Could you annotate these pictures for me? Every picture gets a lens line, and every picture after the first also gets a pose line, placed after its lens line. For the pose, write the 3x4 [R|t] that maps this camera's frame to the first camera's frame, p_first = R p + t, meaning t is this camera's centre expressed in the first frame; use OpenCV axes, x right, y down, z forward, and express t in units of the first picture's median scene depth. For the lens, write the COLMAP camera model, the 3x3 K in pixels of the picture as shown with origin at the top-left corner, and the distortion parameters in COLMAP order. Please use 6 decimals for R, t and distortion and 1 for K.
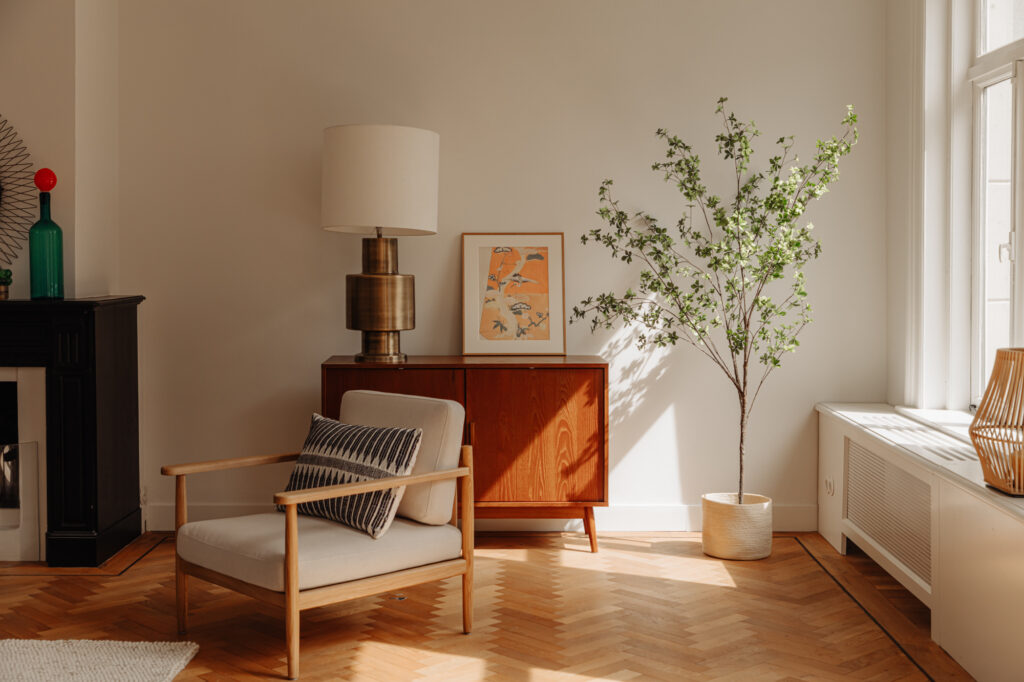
lens RADIAL K [[1389.9, 0, 512.0], [0, 1389.9, 341.0], [0, 0, 1]] dist [-0.028439, 0.008627]
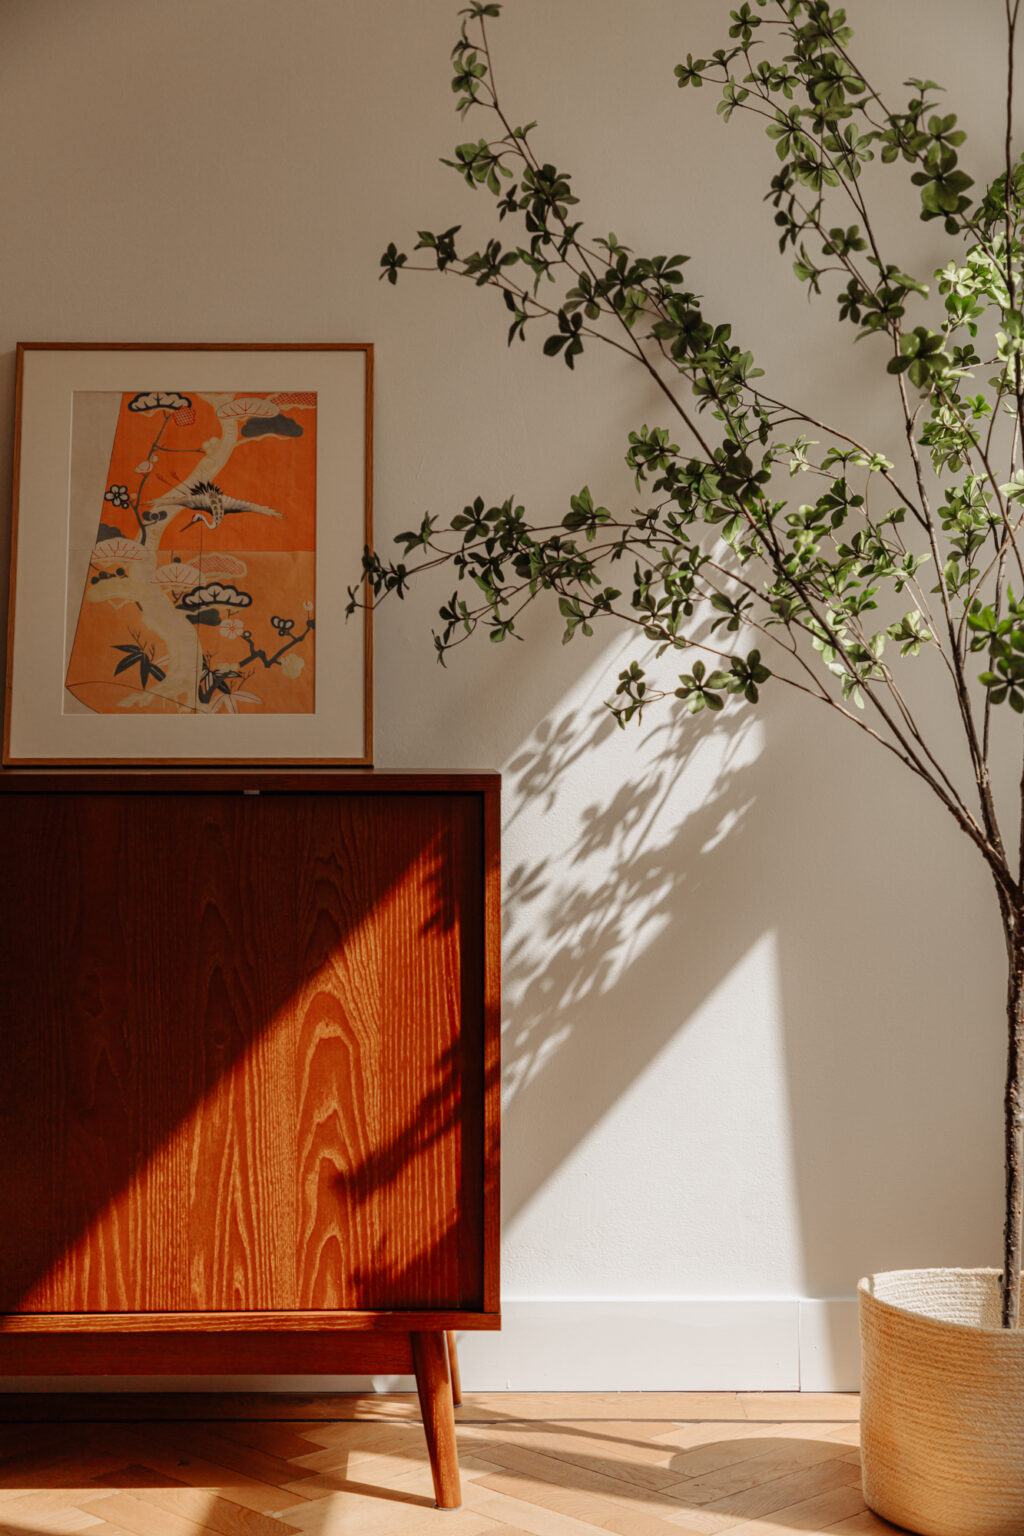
lens RADIAL K [[3400.4, 0, 512.0], [0, 3400.4, 768.0], [0, 0, 1]] dist [0.118502, 0.288675]
pose [[0.999125, 0.001925, 0.041786, 0.043933], [-0.001322, 0.999894, -0.014472, 0.023456], [-0.041809, 0.014405, 0.999022, 0.357891]]
